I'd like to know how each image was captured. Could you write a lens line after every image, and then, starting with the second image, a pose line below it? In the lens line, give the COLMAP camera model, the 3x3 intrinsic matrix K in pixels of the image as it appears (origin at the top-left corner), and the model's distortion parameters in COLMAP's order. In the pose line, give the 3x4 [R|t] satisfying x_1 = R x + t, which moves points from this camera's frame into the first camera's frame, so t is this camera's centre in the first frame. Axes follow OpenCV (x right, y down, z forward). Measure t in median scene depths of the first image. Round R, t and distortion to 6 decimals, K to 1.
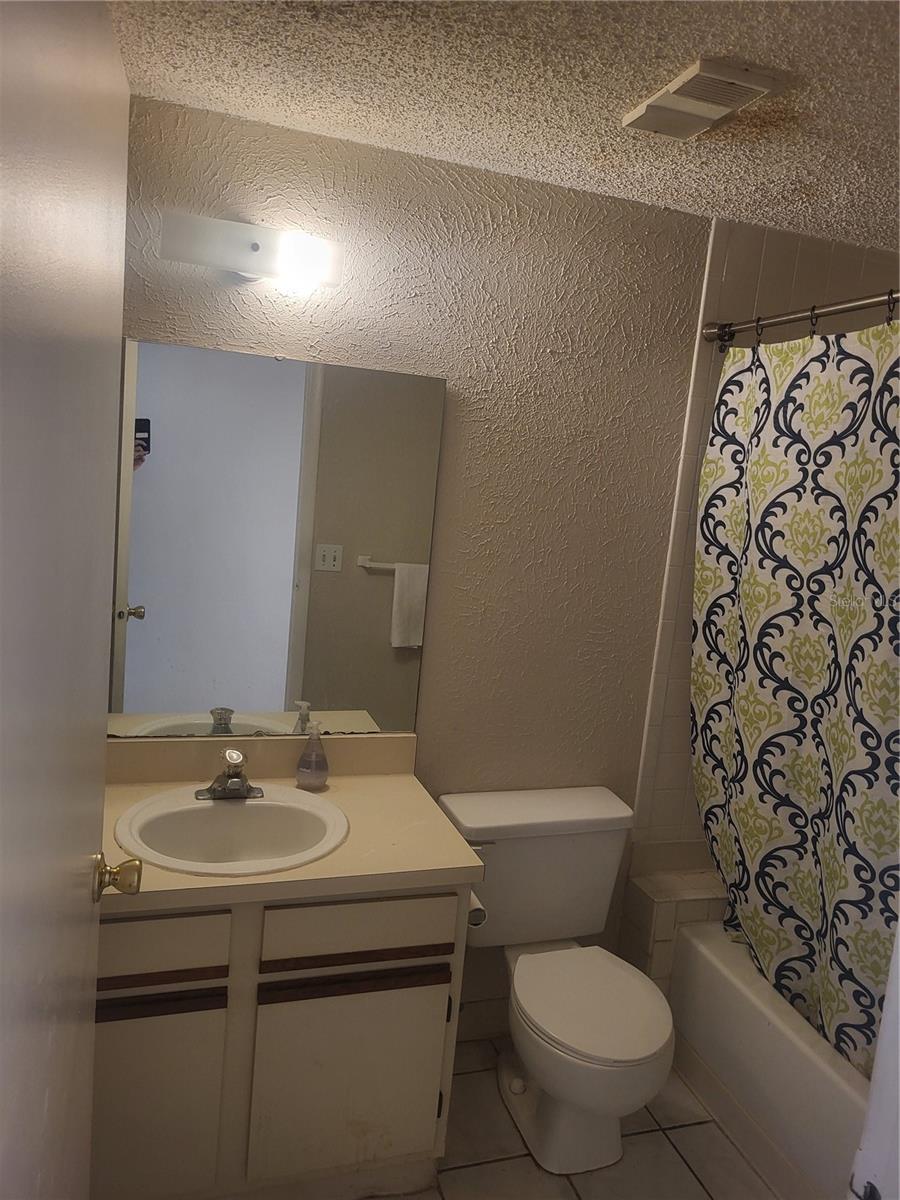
lens RADIAL K [[910.1, 0, 463.2], [0, 910.1, 586.2], [0, 0, 1]] dist [0.047118, -0.041333]
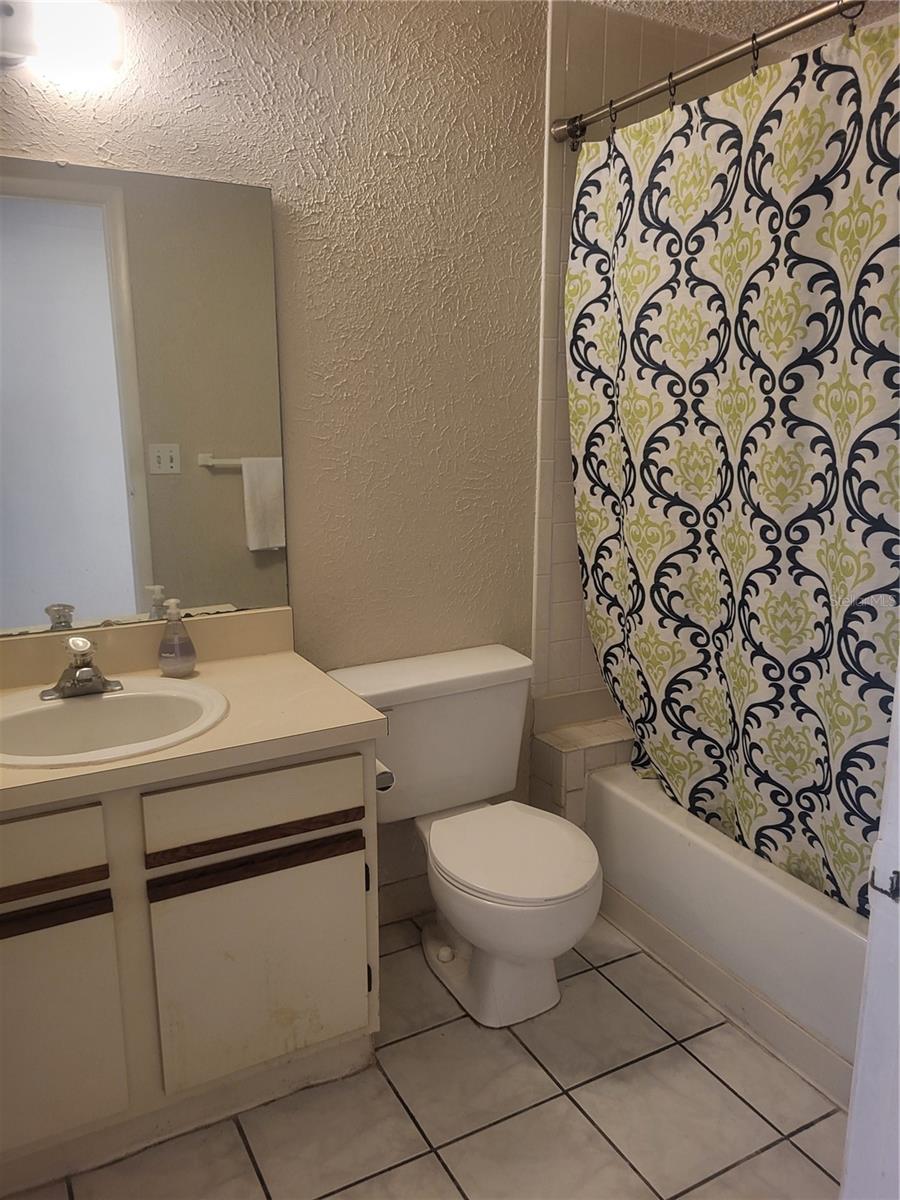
lens RADIAL K [[920.8, 0, 470.6], [0, 920.8, 607.3], [0, 0, 1]] dist [0.039927, -0.032956]
pose [[0.980100, -0.126762, 0.152759, -0.018140], [0.112077, 0.988531, 0.101216, 0.096784], [-0.163837, -0.082081, 0.983067, 0.081904]]
